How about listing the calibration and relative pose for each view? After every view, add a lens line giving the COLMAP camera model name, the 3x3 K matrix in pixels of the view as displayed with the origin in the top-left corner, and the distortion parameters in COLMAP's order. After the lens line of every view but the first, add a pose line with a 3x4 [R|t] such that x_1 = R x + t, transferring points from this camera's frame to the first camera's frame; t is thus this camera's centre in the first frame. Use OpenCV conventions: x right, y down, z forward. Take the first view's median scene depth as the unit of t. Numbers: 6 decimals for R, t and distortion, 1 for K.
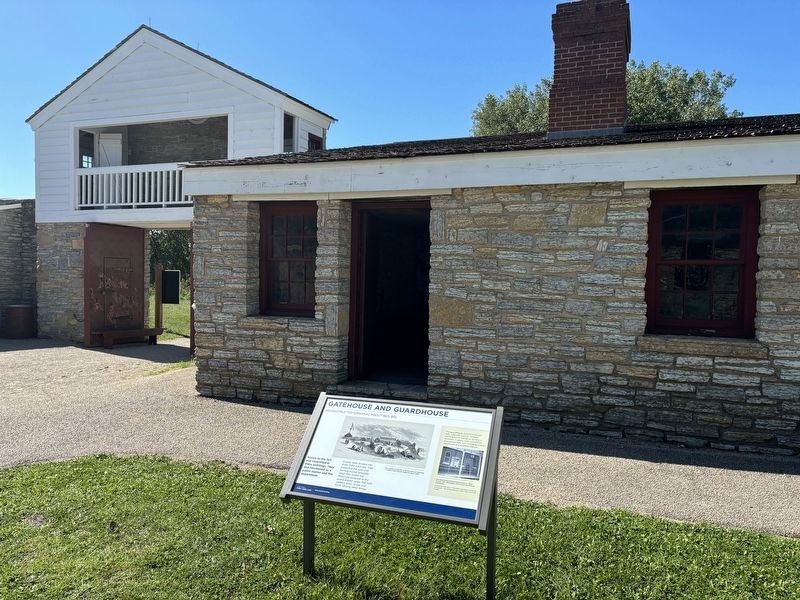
lens RADIAL K [[611.1, 0, 397.0], [0, 611.1, 298.4], [0, 0, 1]] dist [0.031768, -0.043634]
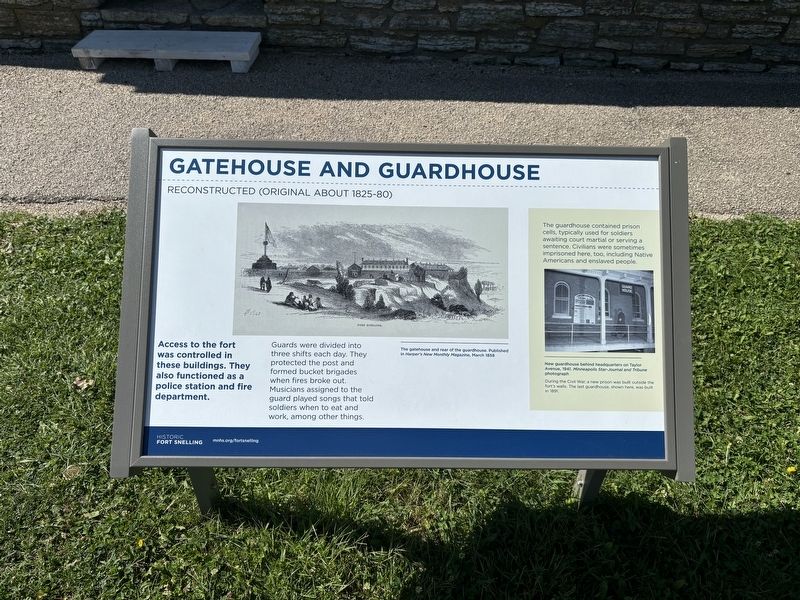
lens RADIAL K [[611.1, 0, 404.4], [0, 611.1, 303.4], [0, 0, 1]] dist [0.031768, -0.043634]
pose [[0.937515, -0.212140, 0.275793, -0.106686], [0.002739, 0.797110, 0.603828, 0.031486], [-0.347934, -0.565342, 0.747884, 0.706273]]
